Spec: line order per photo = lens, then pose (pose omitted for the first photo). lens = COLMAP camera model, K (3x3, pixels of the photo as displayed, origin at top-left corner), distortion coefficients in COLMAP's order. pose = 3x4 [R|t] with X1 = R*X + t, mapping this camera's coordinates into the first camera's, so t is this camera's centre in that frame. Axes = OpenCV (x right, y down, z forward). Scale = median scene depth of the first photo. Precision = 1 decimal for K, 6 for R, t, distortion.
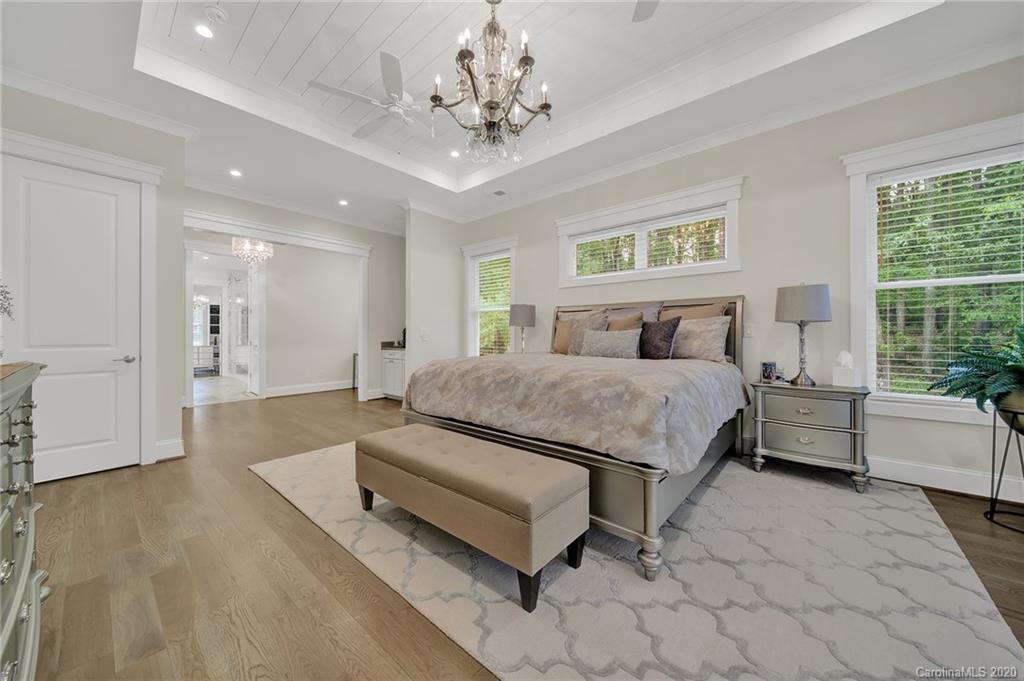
lens RADIAL K [[364.9, 0, 516.7], [0, 364.9, 338.2], [0, 0, 1]] dist [-0.011298, -0.000263]
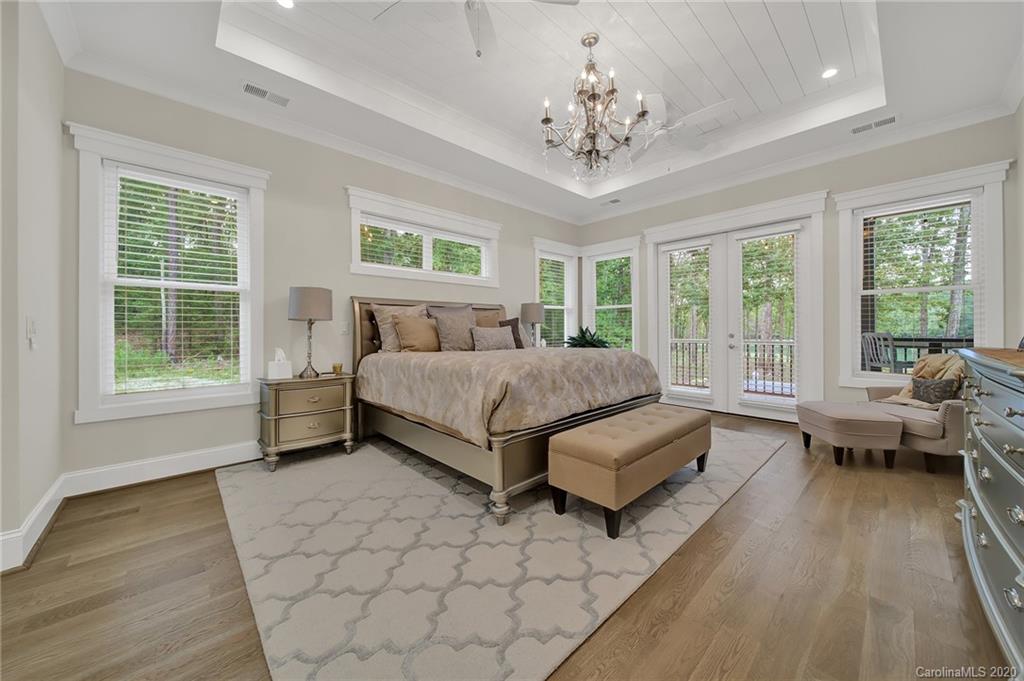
lens RADIAL K [[364.9, 0, 517.1], [0, 364.9, 331.3], [0, 0, 1]] dist [-0.011298, -0.000263]
pose [[0.104397, -0.001390, 0.994535, -1.260456], [0.016820, 0.999858, -0.000369, -0.007775], [-0.994394, 0.016767, 0.104405, 1.118981]]
